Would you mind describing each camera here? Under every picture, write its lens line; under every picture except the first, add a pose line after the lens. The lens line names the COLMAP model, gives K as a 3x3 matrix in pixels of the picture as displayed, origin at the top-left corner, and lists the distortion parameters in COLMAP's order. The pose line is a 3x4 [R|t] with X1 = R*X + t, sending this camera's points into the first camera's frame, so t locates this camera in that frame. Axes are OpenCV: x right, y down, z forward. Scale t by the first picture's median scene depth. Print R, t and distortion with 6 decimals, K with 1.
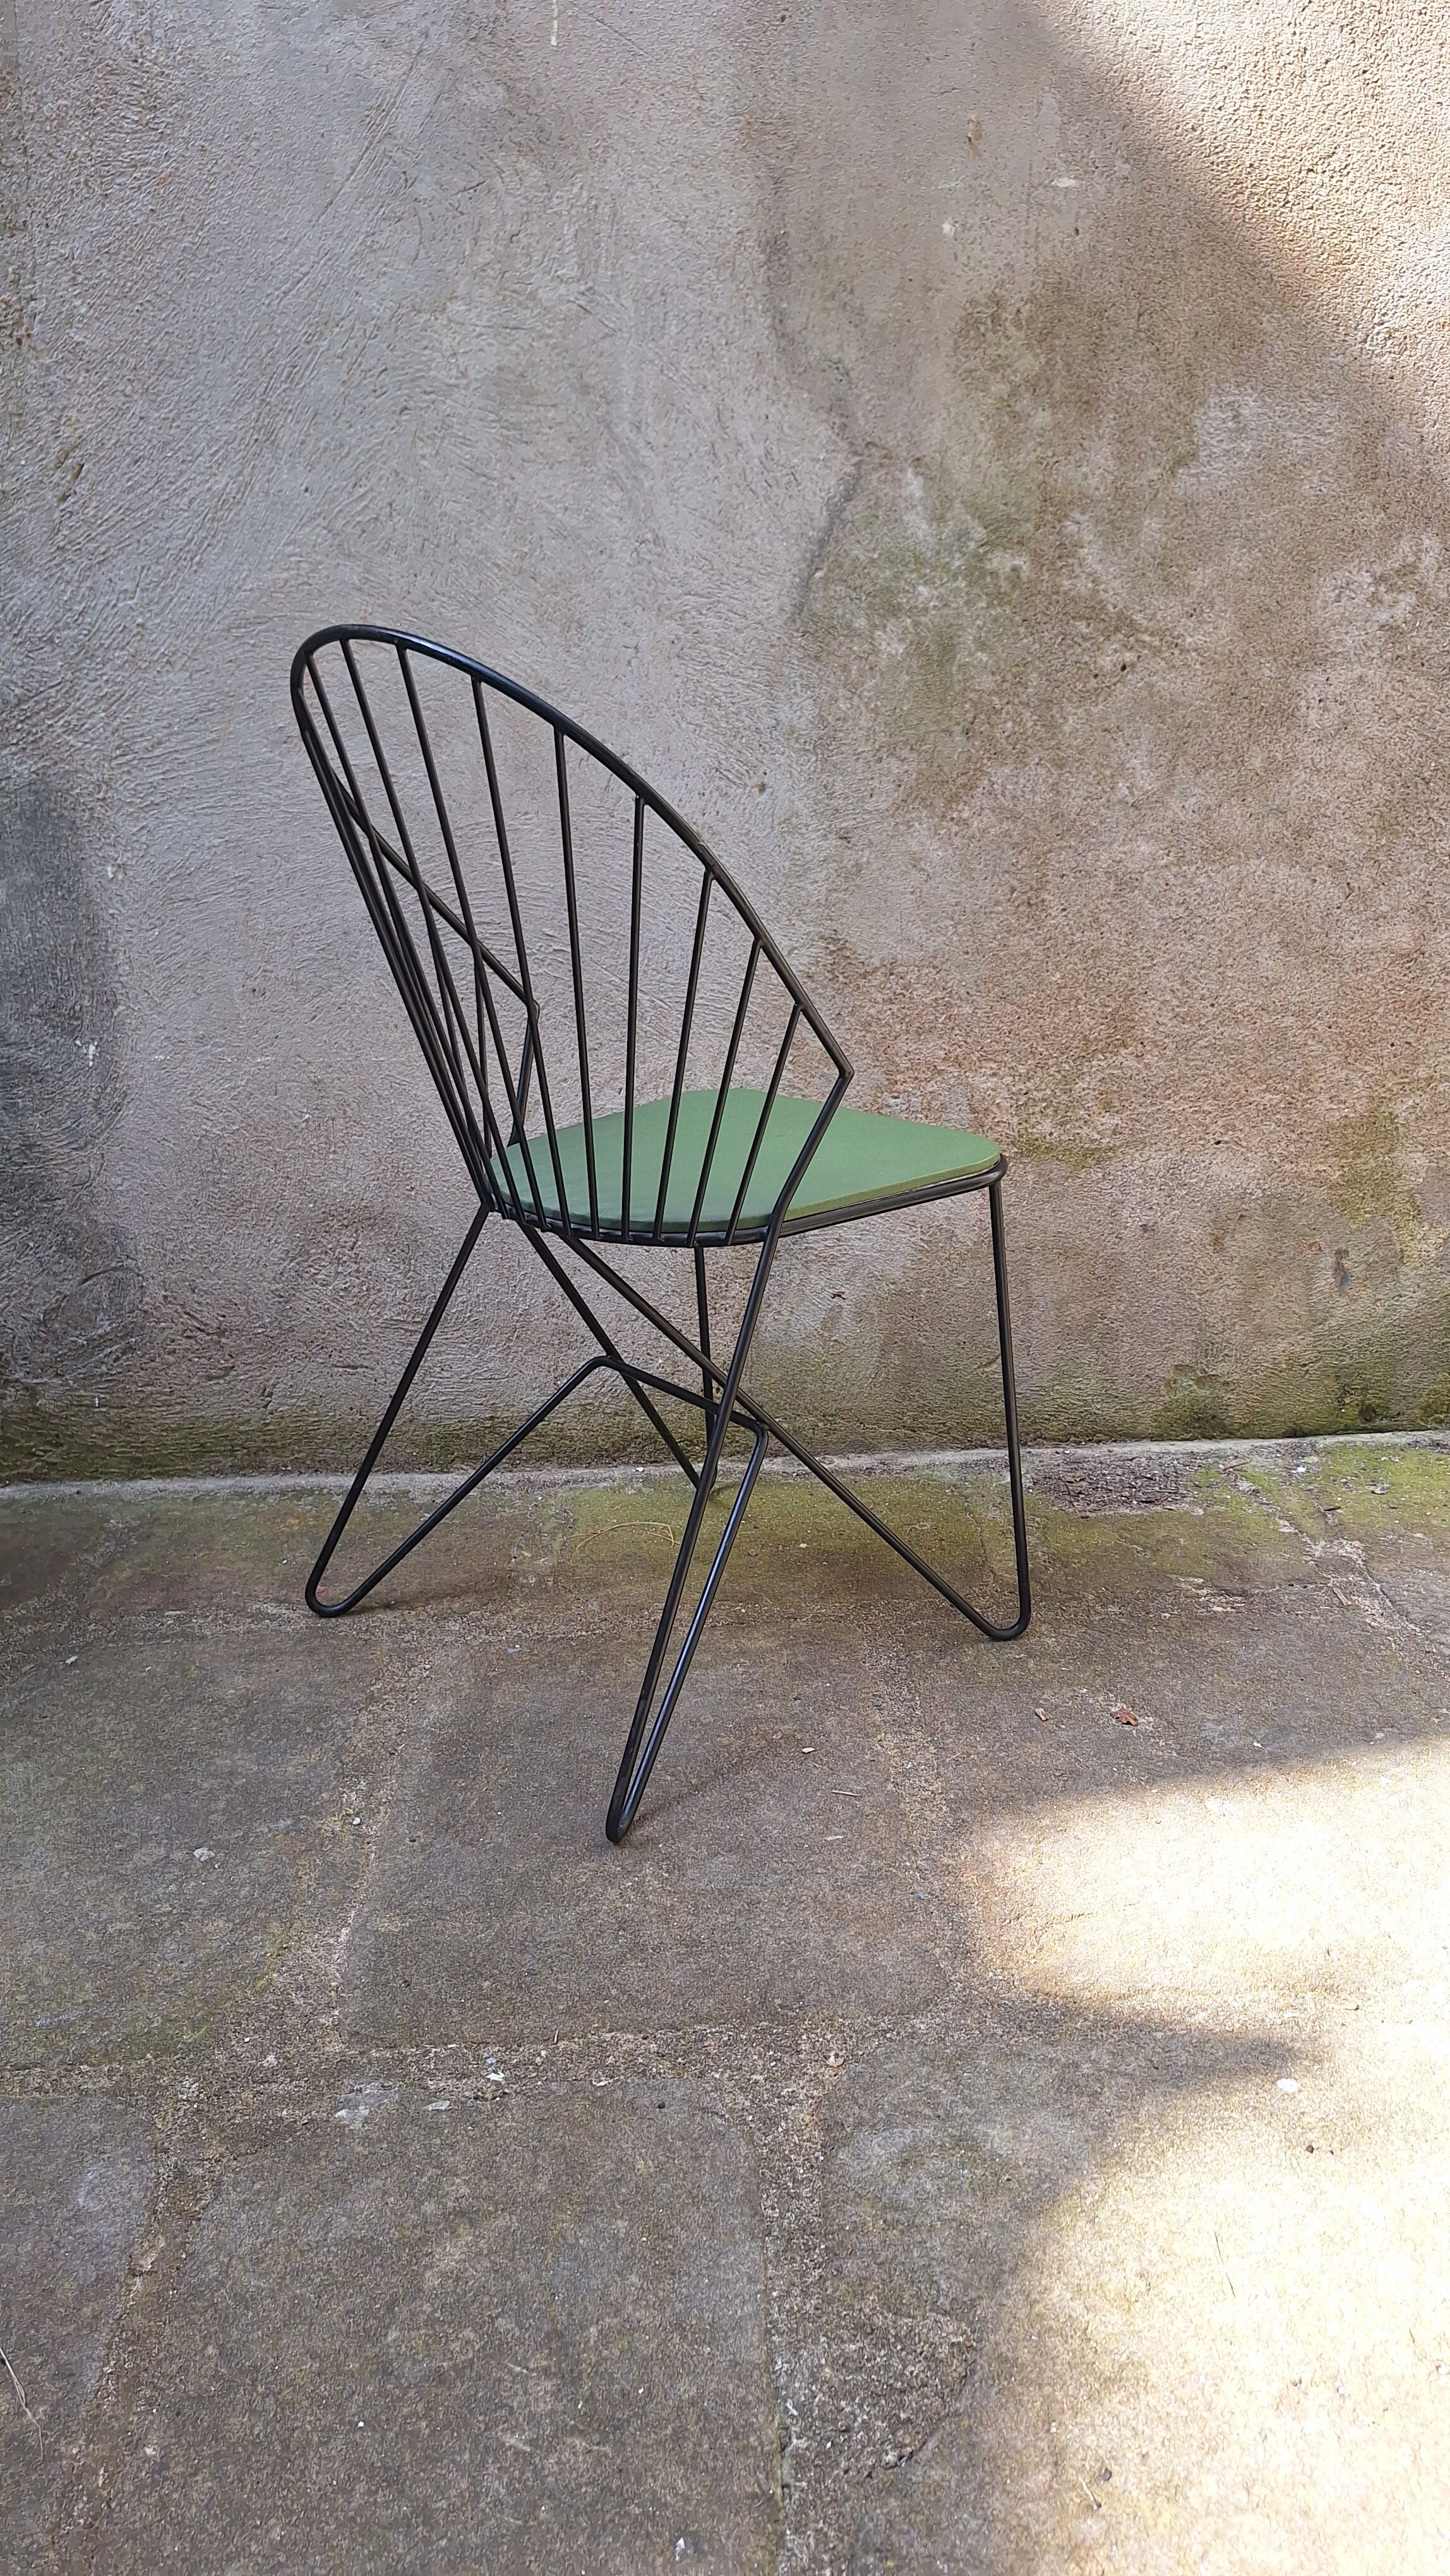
lens RADIAL K [[1798.9, 0, 740.2], [0, 1798.9, 1317.5], [0, 0, 1]] dist [0.074146, -0.106854]
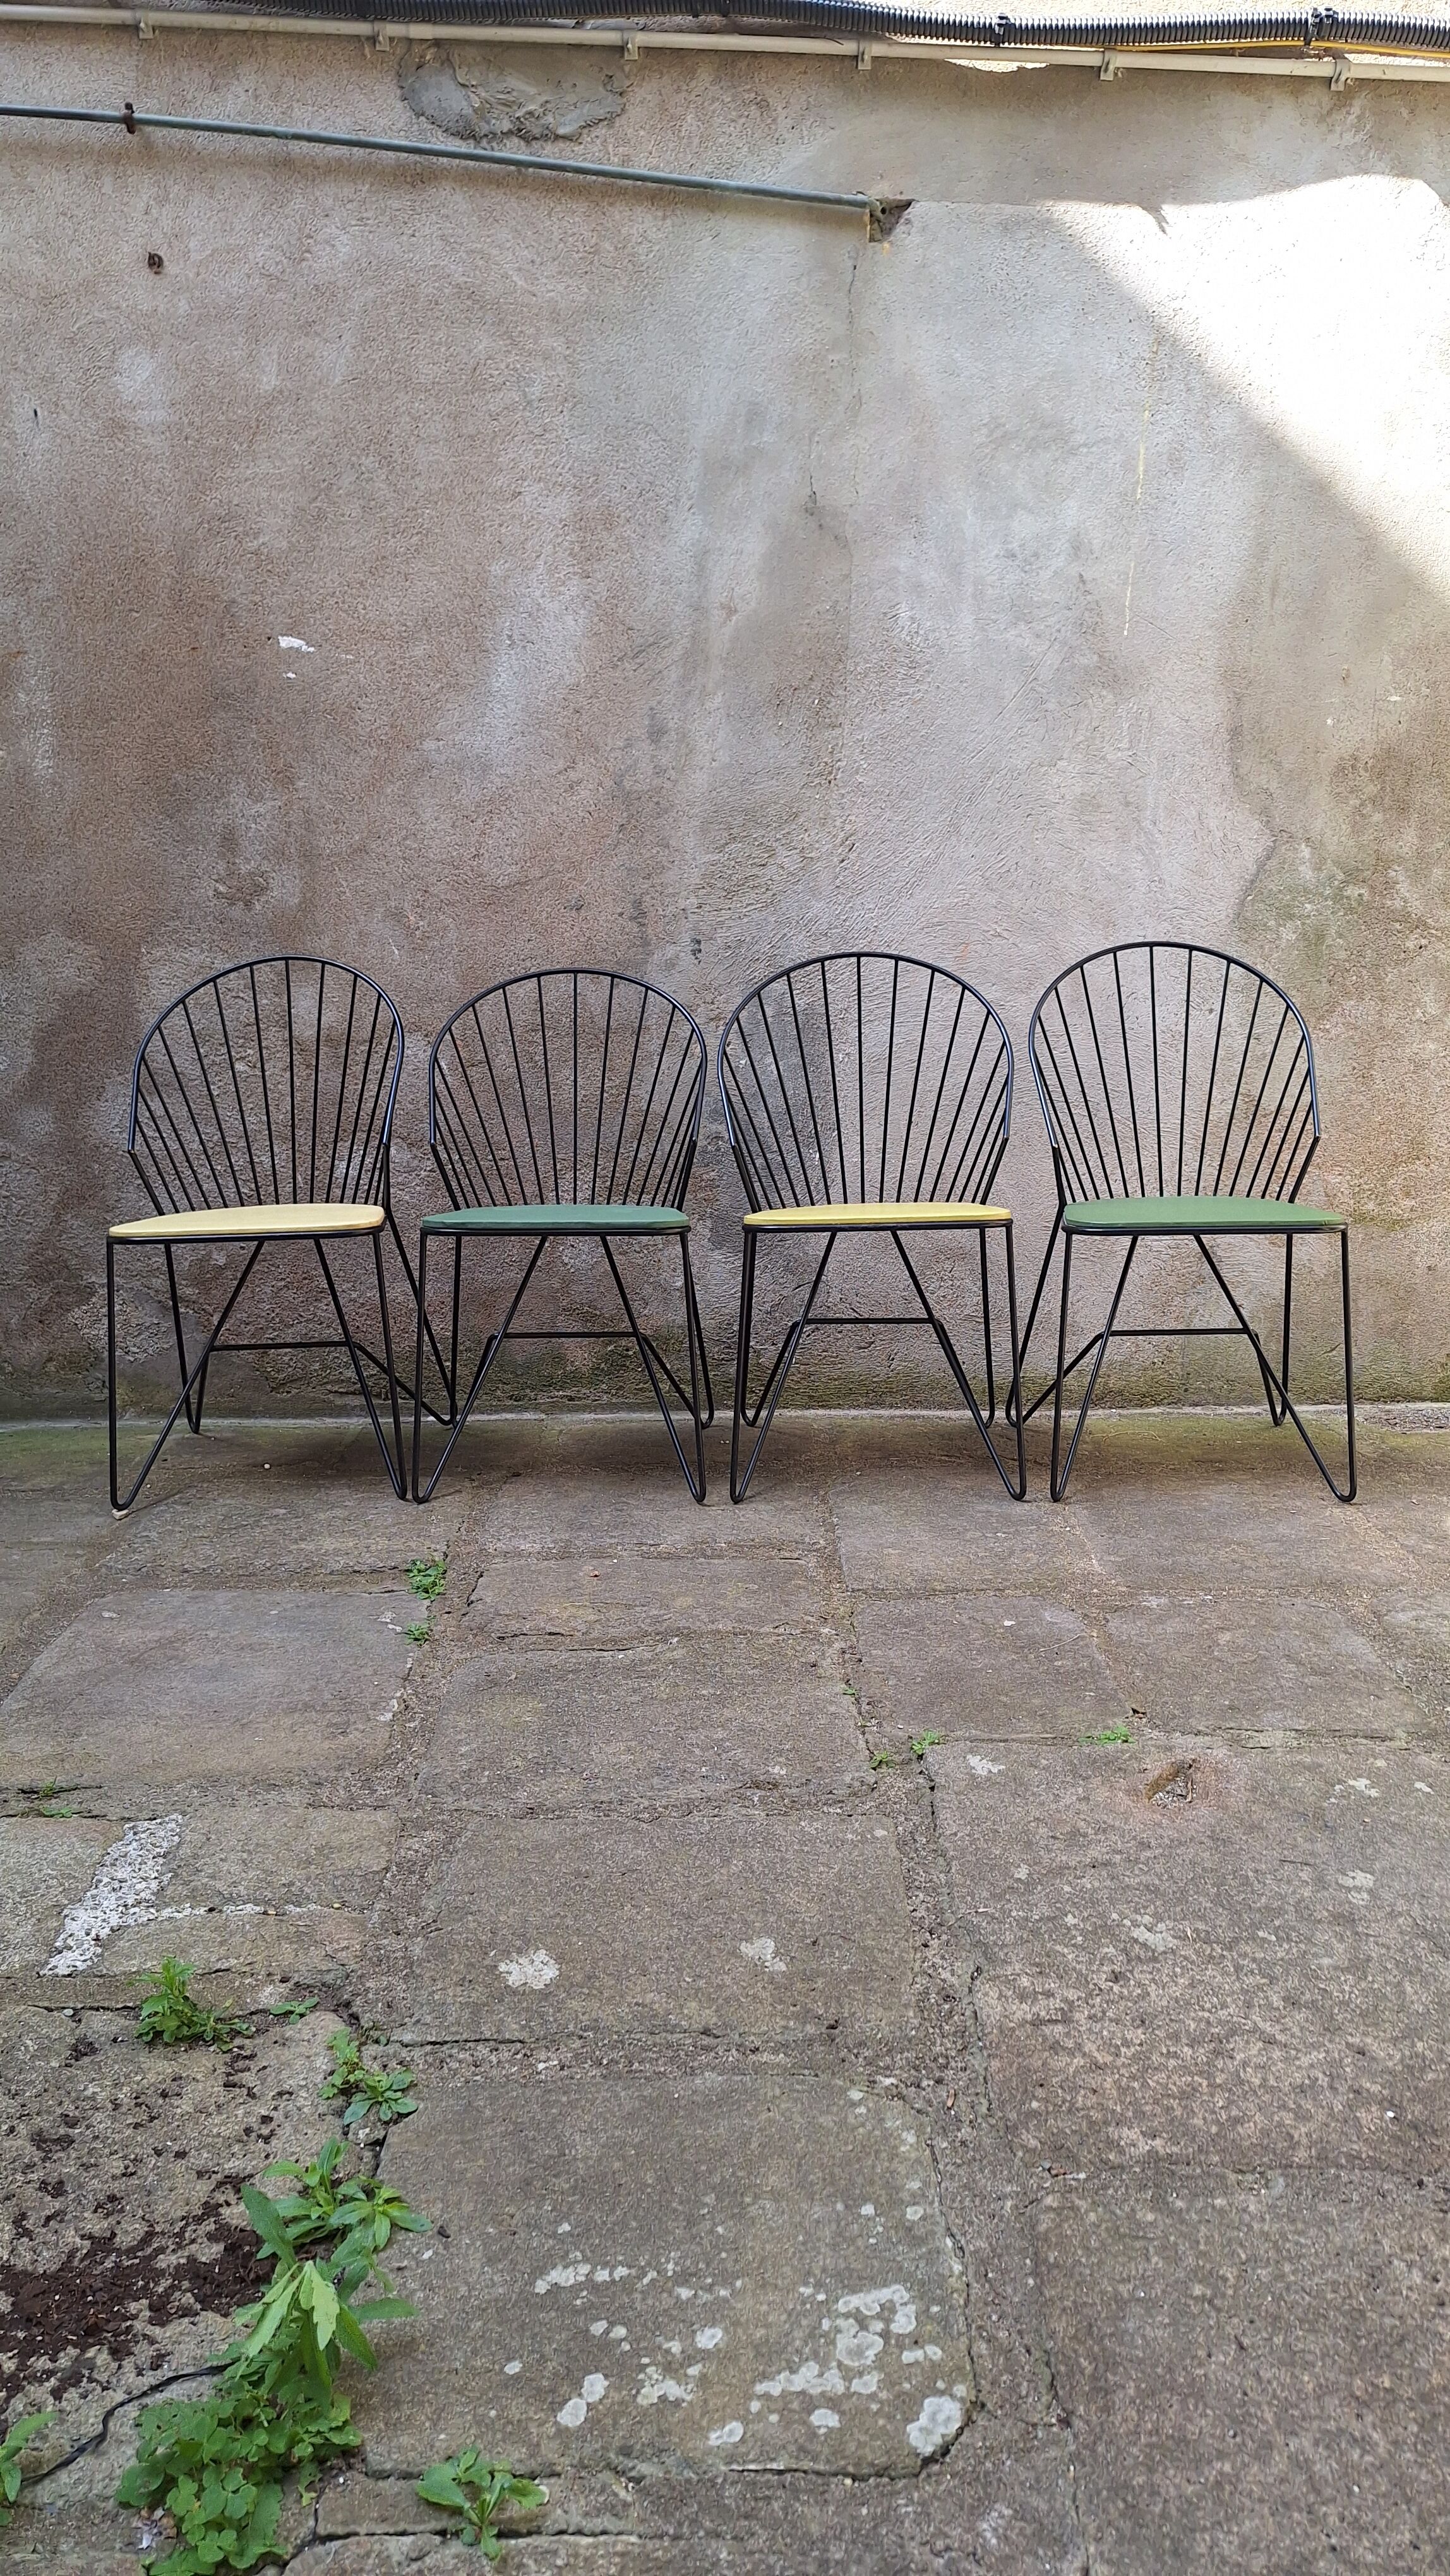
lens RADIAL K [[1798.9, 0, 705.4], [0, 1798.9, 1302.6], [0, 0, 1]] dist [0.074146, -0.106854]
pose [[0.998671, 0.016519, -0.048816, -0.416832], [-0.021988, 0.993271, -0.113704, 0.215881], [0.046609, 0.114626, 0.992315, -0.798630]]
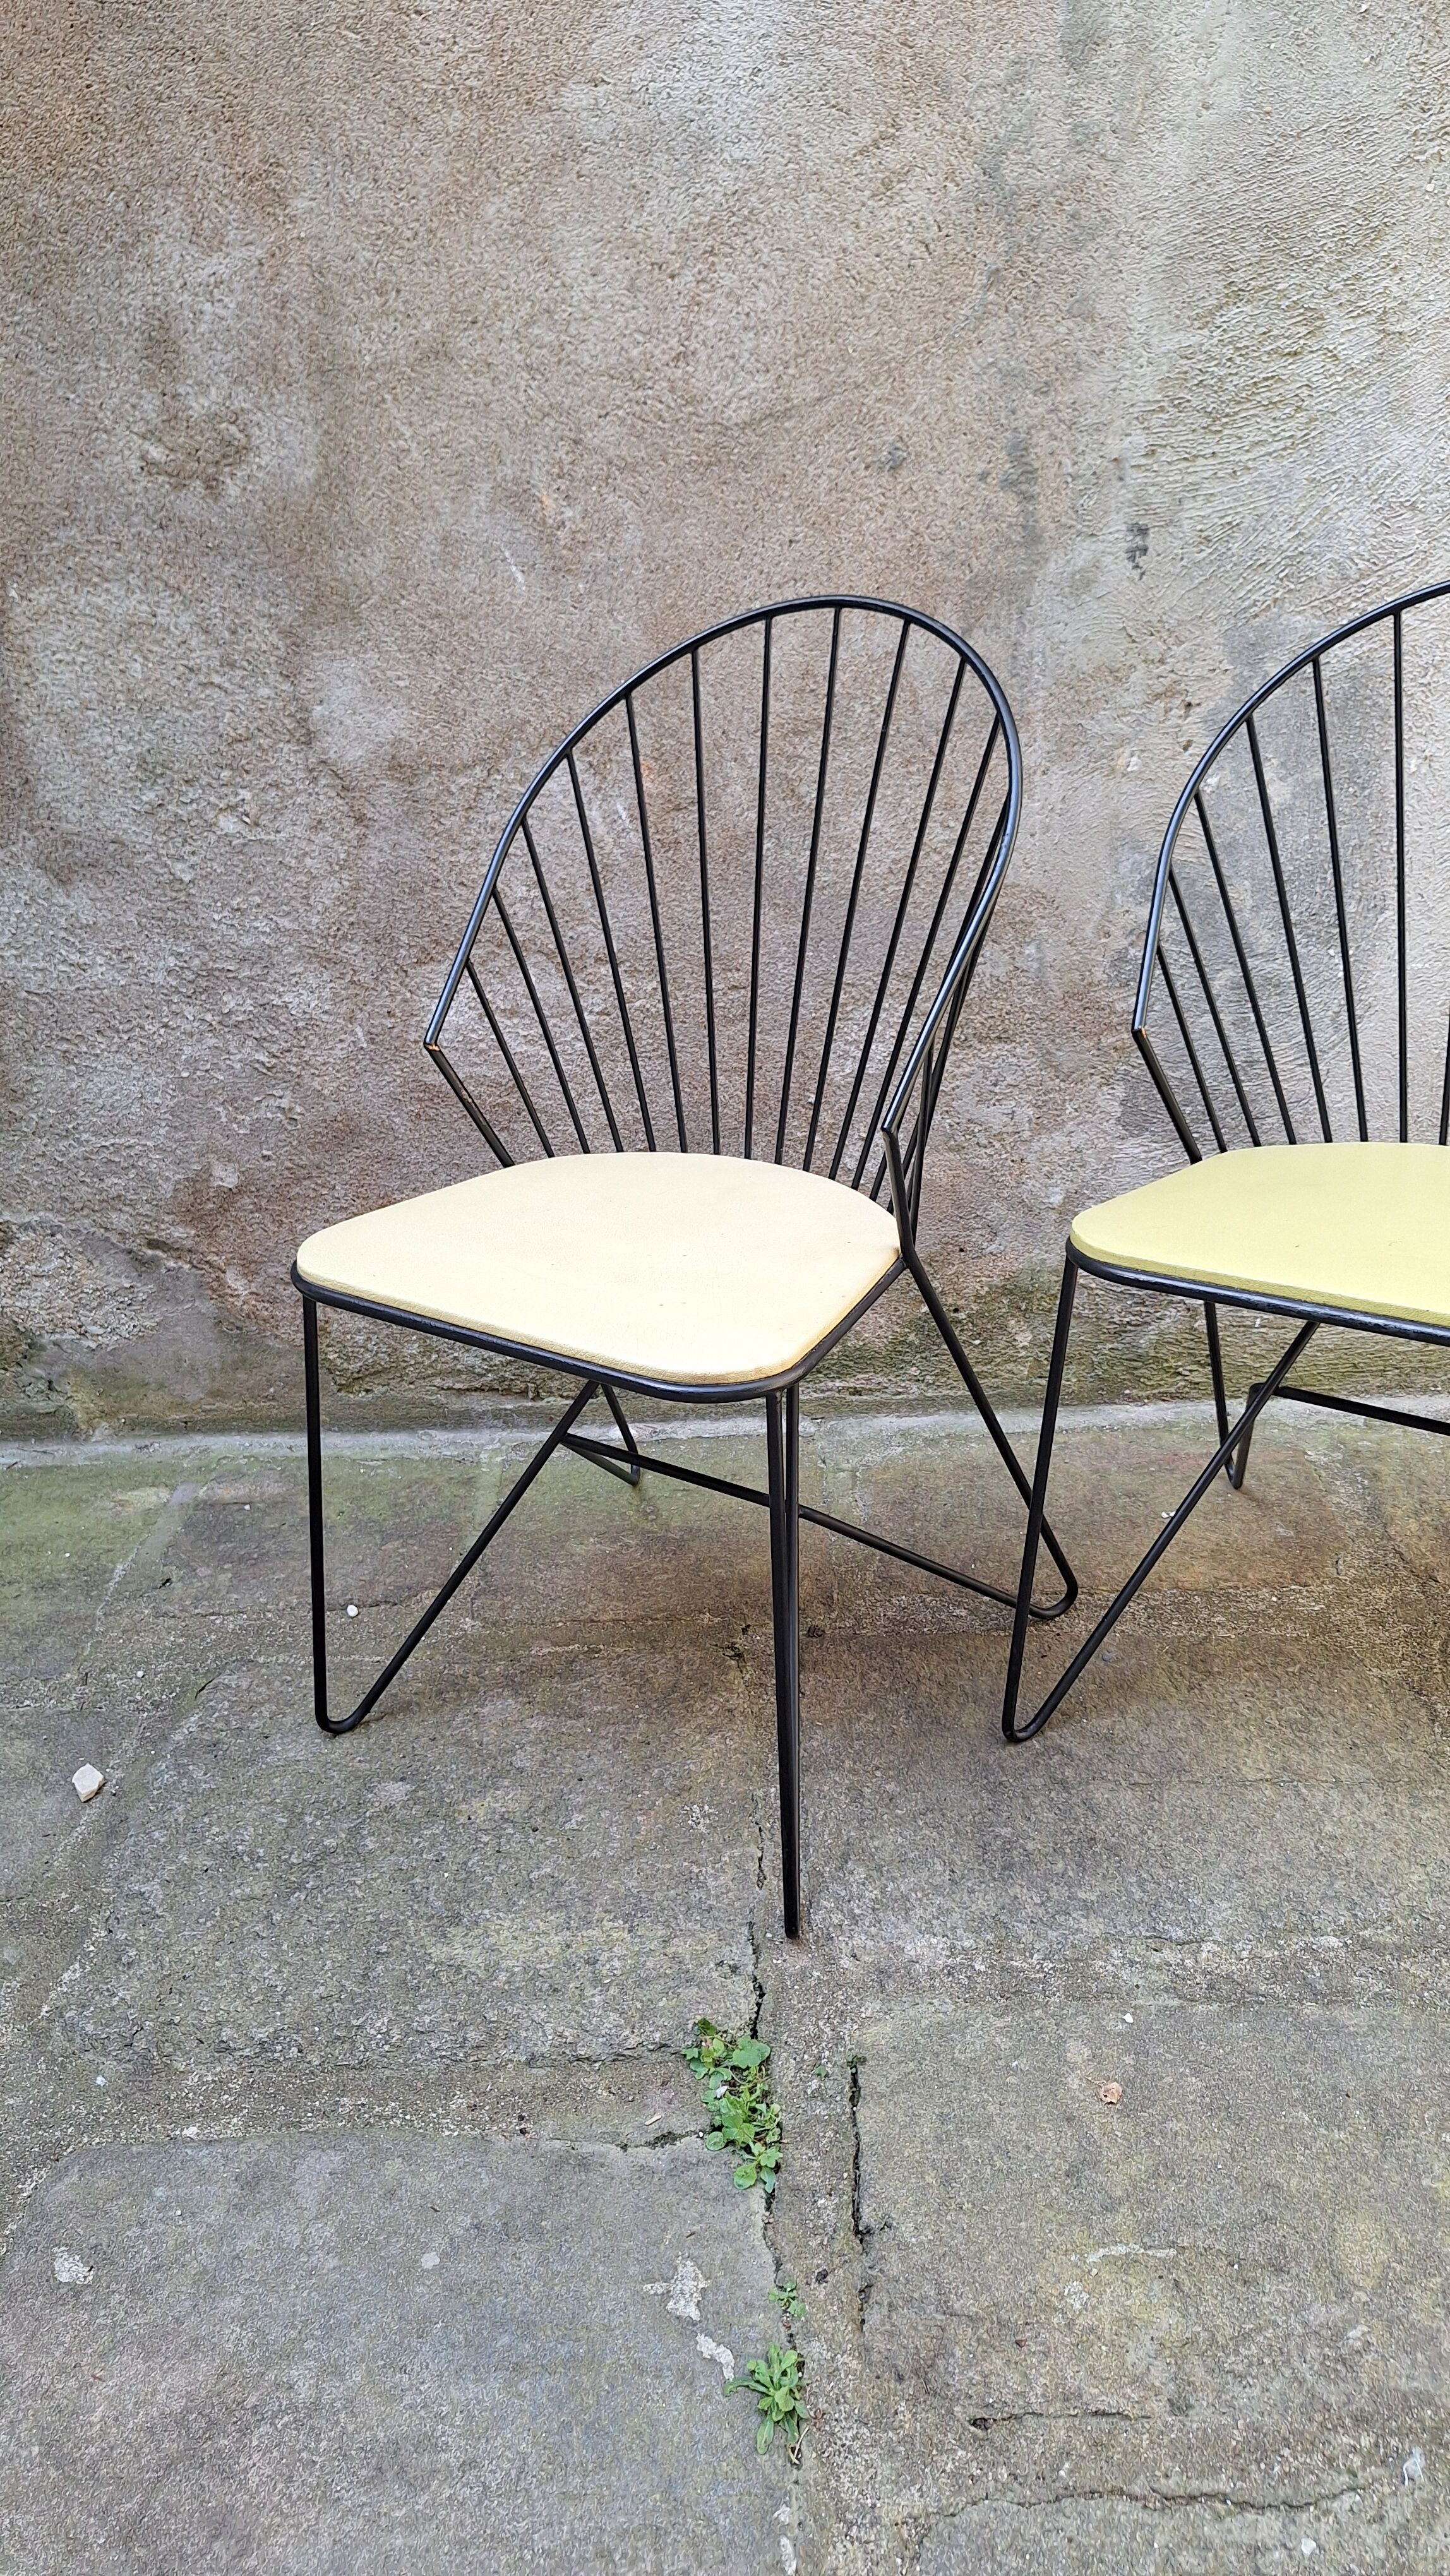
lens RADIAL K [[1798.9, 0, 697.1], [0, 1798.9, 1291.6], [0, 0, 1]] dist [0.074146, -0.106854]
pose [[0.998010, 0.001222, -0.063048, -0.688054], [0.007929, 0.989445, 0.144691, -0.127755], [0.062560, -0.144903, 0.987466, 0.050018]]
